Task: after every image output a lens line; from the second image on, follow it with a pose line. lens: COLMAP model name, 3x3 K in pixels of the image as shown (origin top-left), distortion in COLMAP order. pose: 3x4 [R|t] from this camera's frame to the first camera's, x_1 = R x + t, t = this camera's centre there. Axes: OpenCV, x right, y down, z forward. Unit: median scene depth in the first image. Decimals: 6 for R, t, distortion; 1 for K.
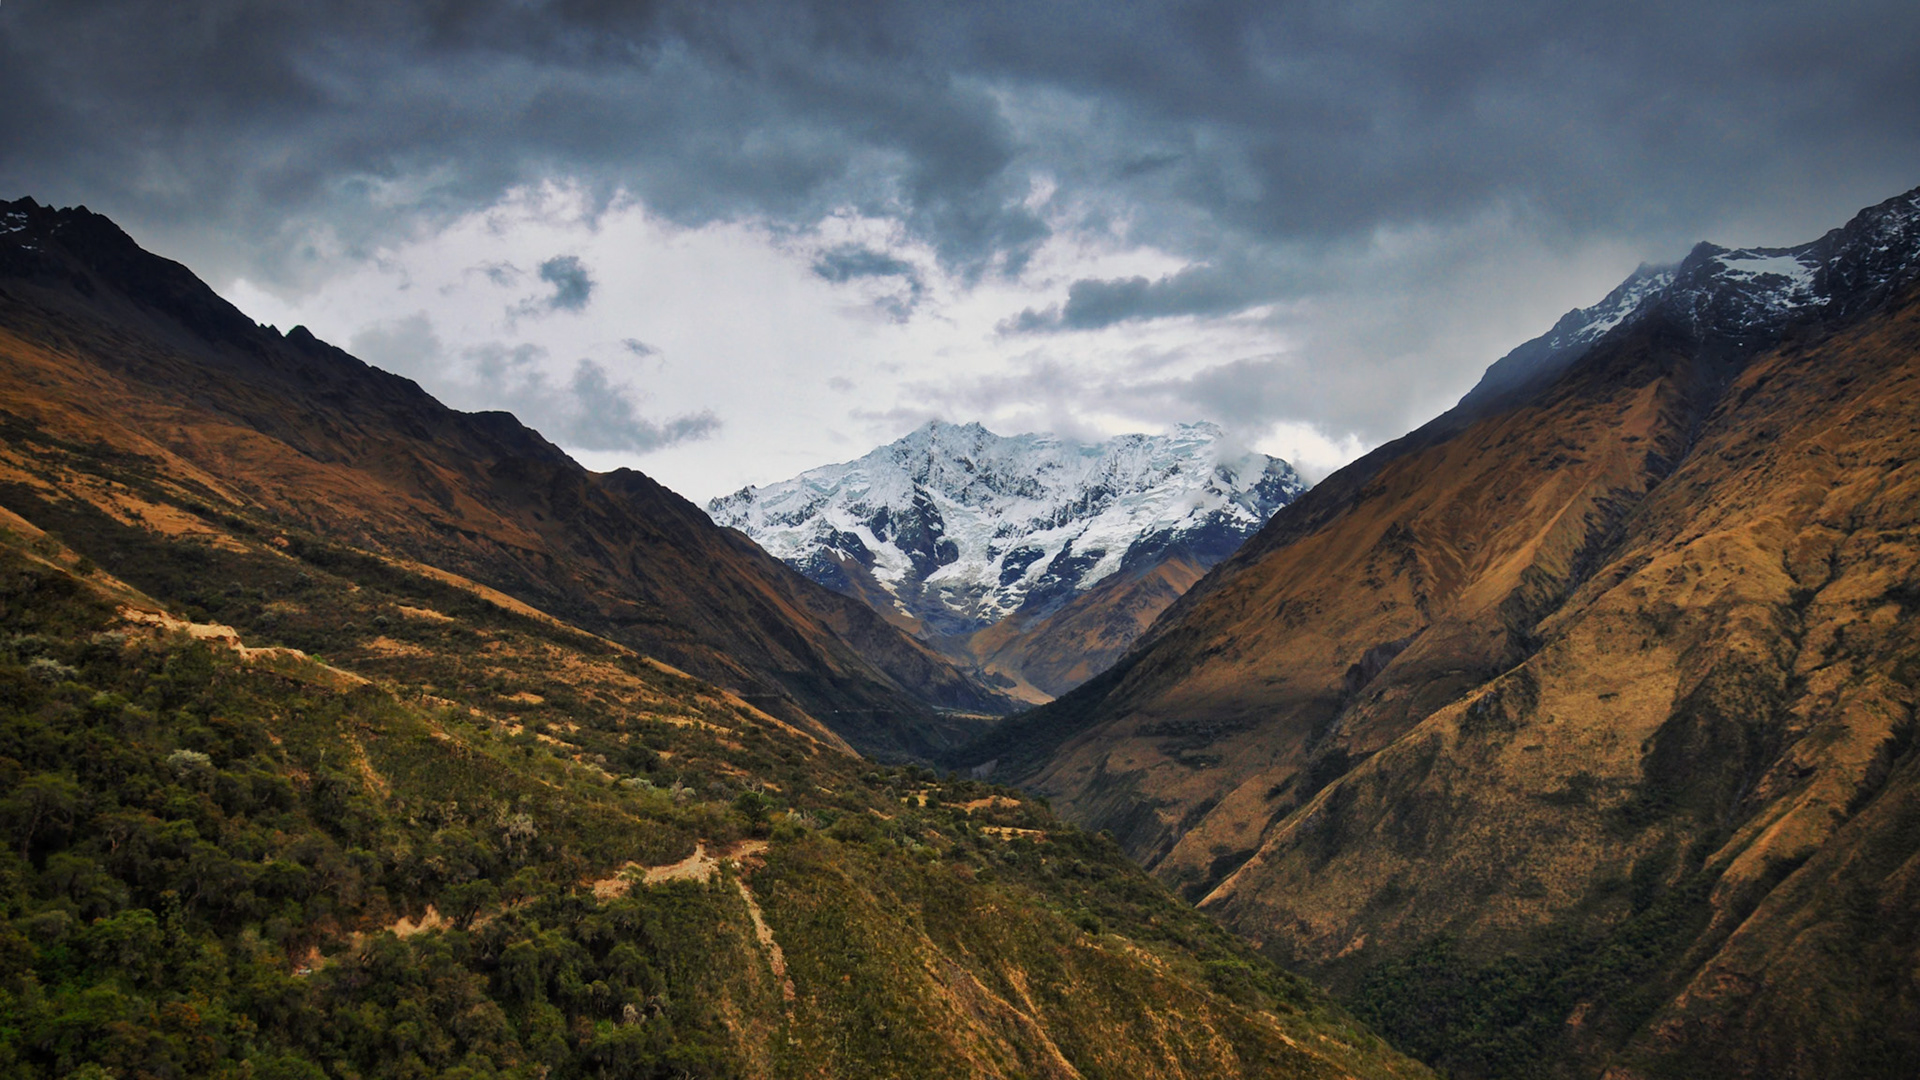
lens RADIAL K [[2410.7, 0, 960.0], [0, 2410.7, 540.0], [0, 0, 1]] dist [0.008748, 0.006037]
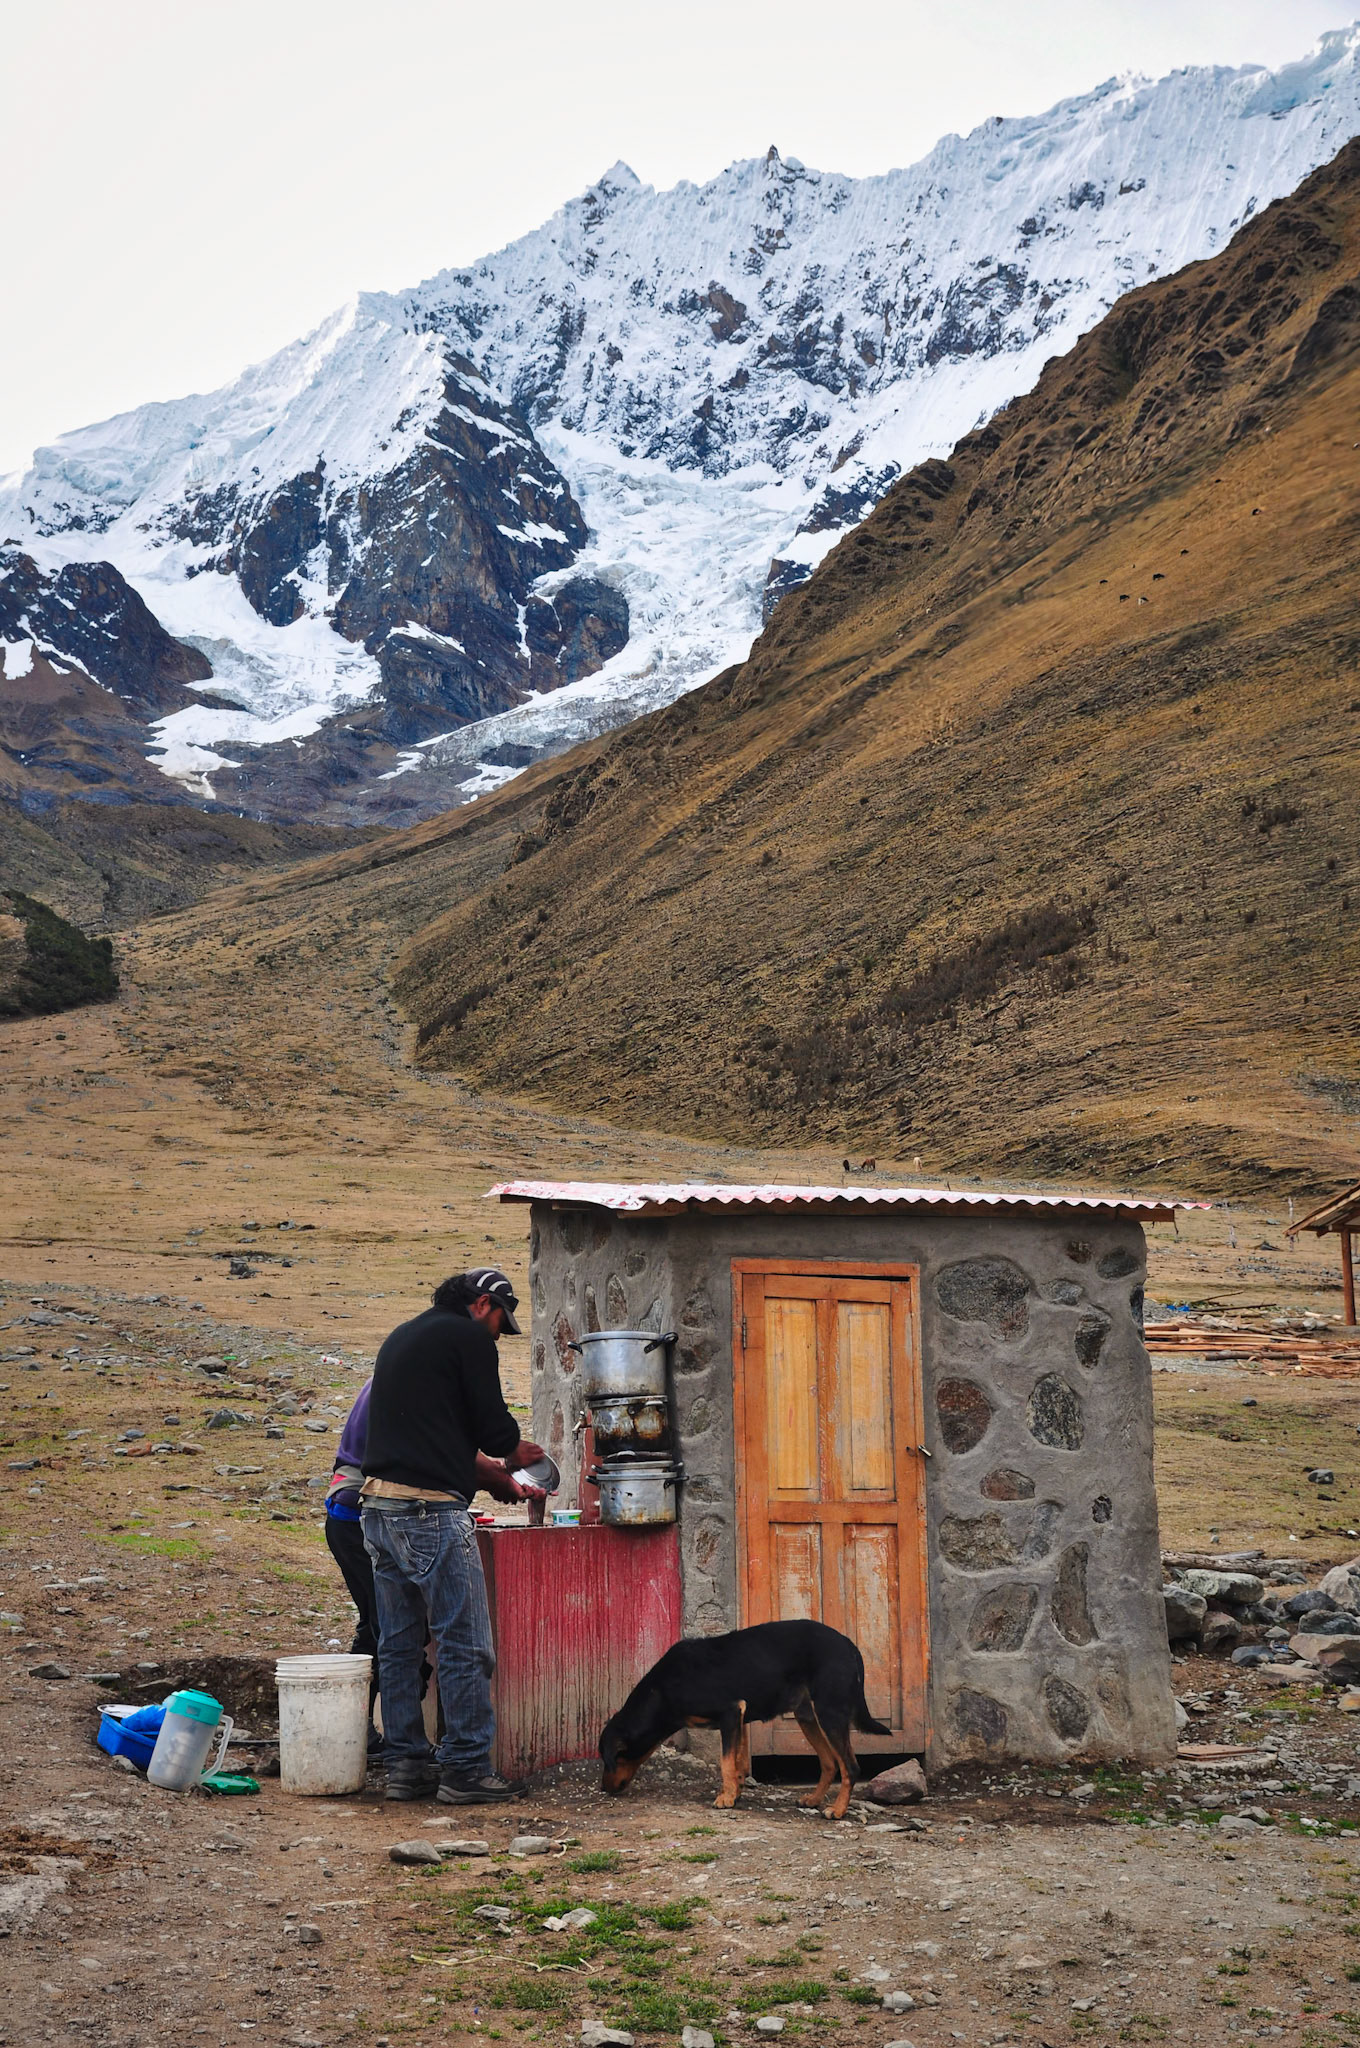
lens RADIAL K [[2687.5, 0, 680.0], [0, 2687.5, 1024.0], [0, 0, 1]] dist [0.104552, 0.064877]
pose [[0.982548, -0.067200, -0.173447, 0.039448], [0.054548, 0.995560, -0.076713, 0.054840], [0.177832, 0.065913, 0.981851, 0.780388]]
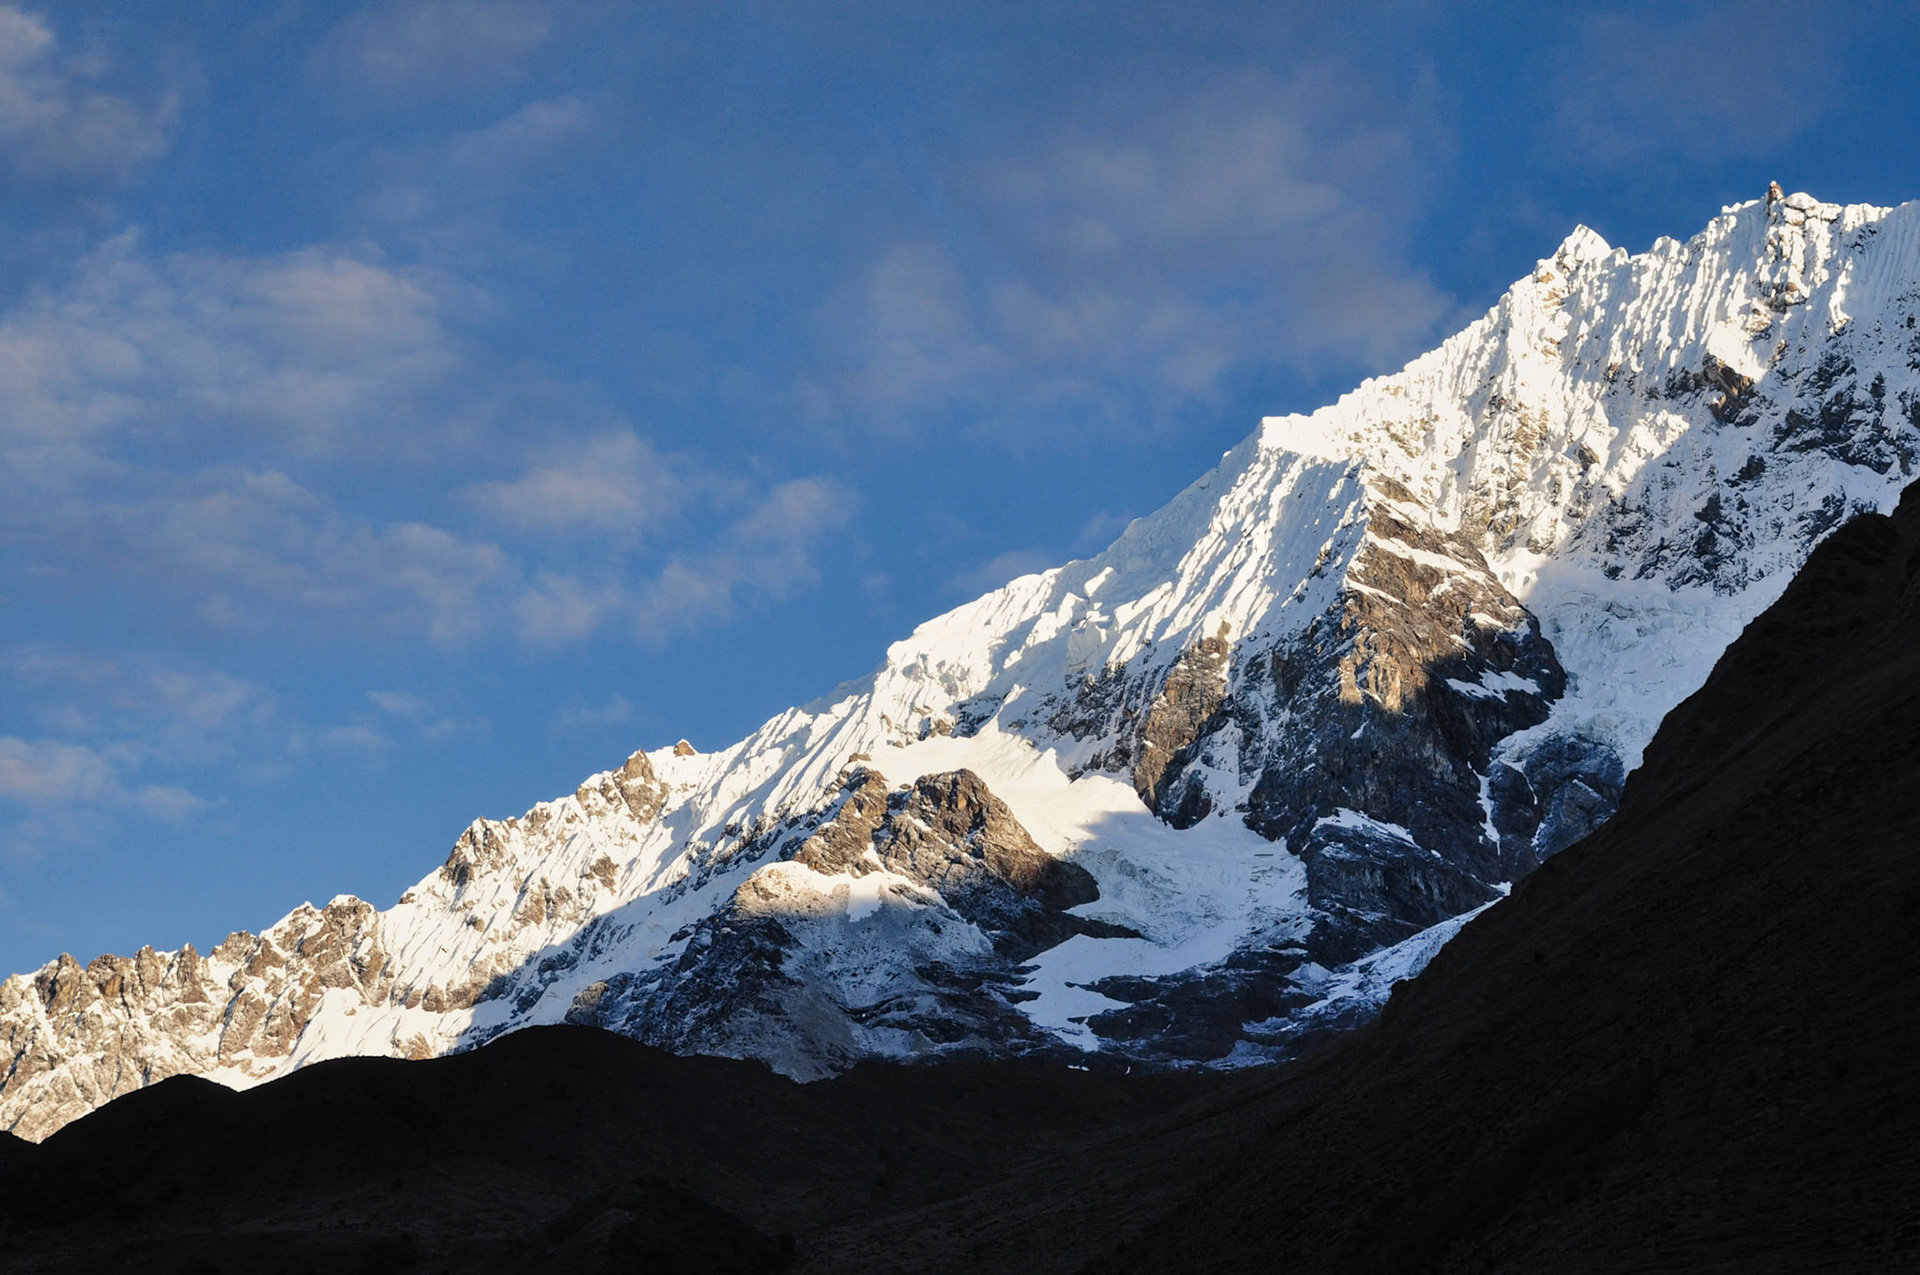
lens RADIAL K [[3395.0, 0, 960.0], [0, 3395.0, 637.5], [0, 0, 1]] dist [0.134953, 0.109445]
pose [[0.908024, -0.192622, -0.372008, 0.043025], [0.082989, 0.953131, -0.290955, 0.055110], [0.410617, 0.233321, 0.881451, 0.785250]]
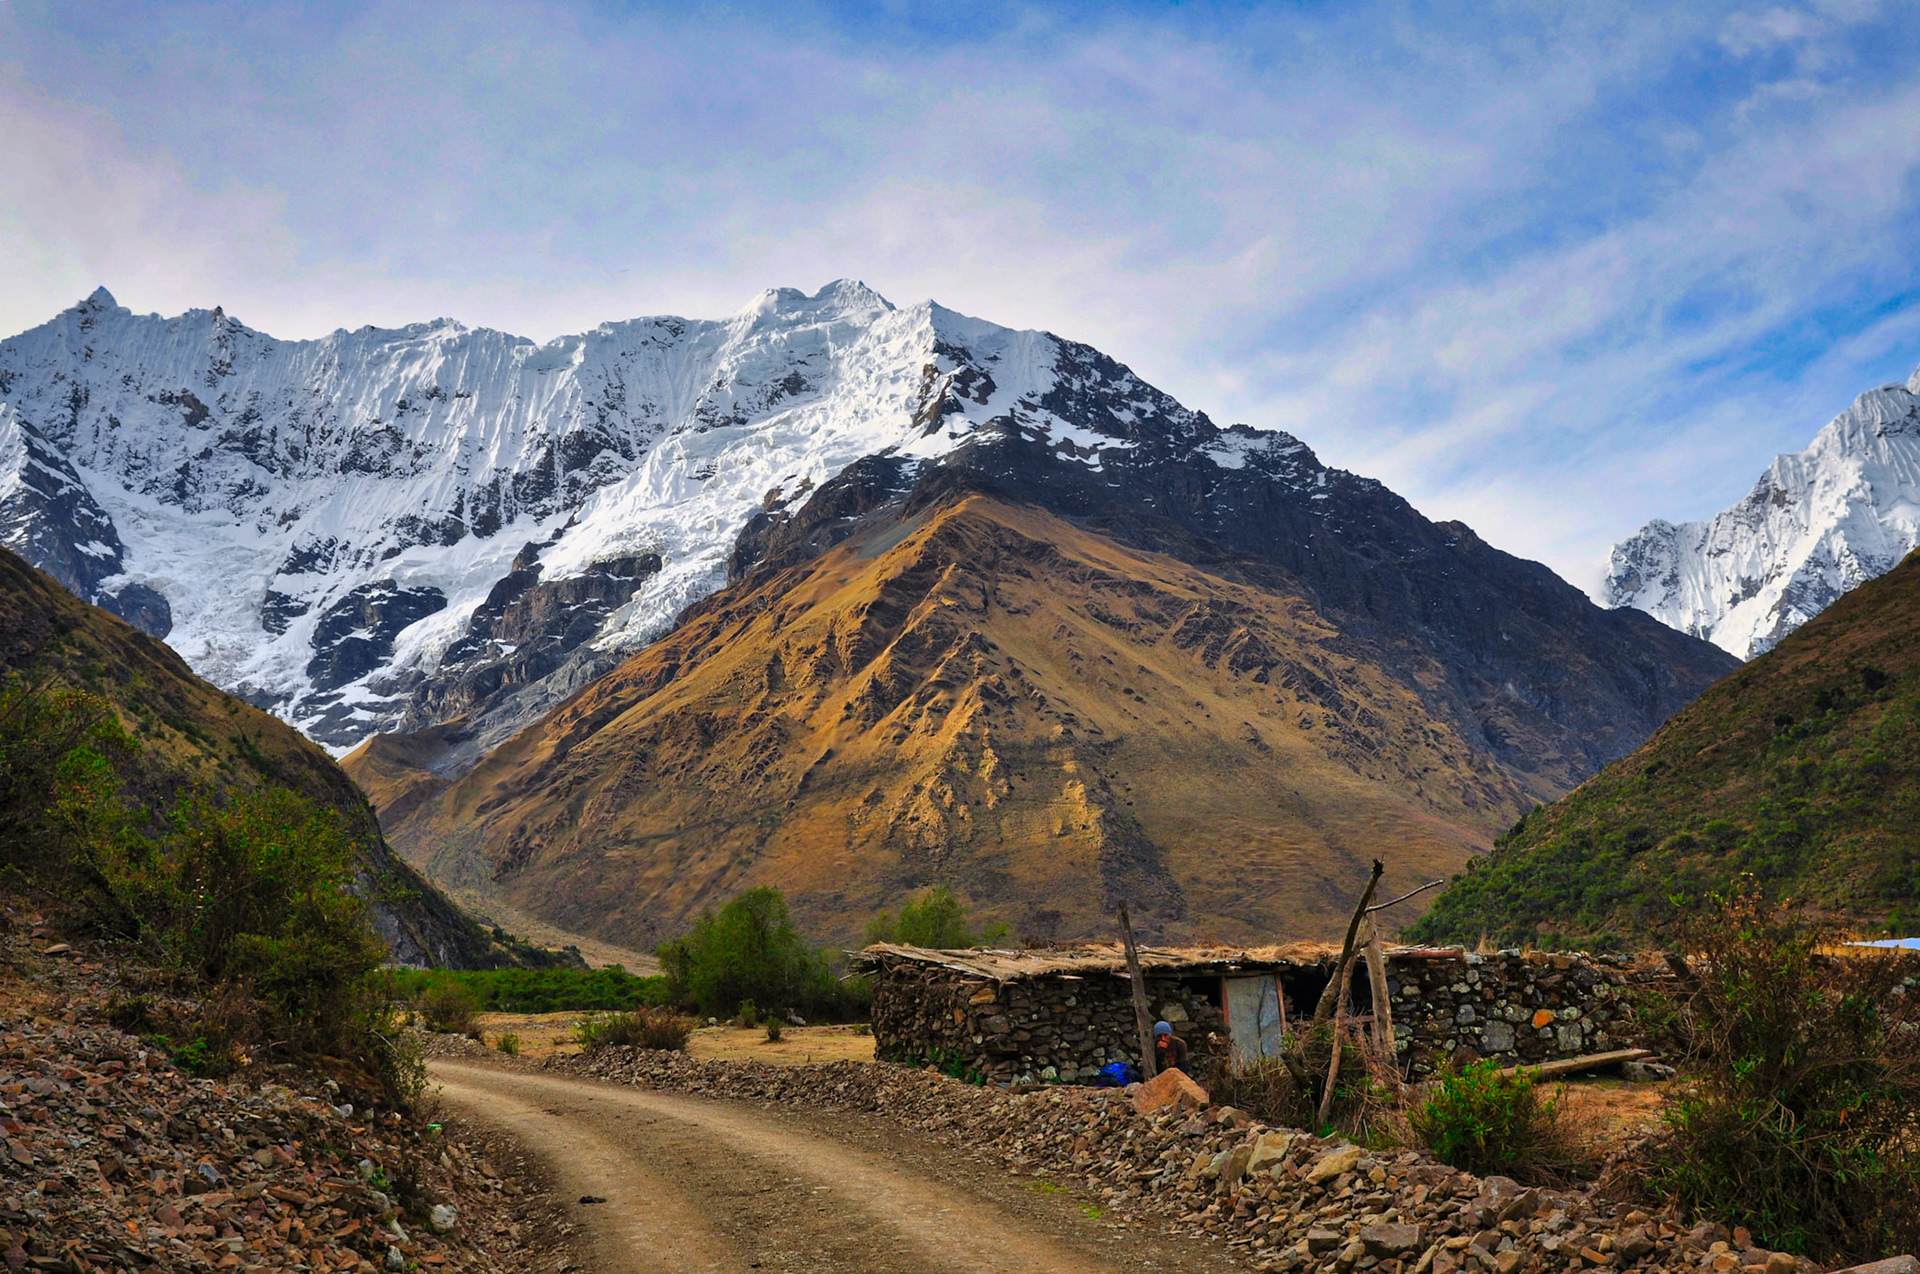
lens RADIAL K [[2266.5, 0, 960.0], [0, 2266.5, 637.0], [0, 0, 1]] dist [0.079464, 0.018669]
pose [[0.939554, -0.007076, 0.342328, -0.006542], [0.046398, 0.993196, -0.106815, 0.047238], [-0.339243, 0.116241, 0.933489, 0.658908]]
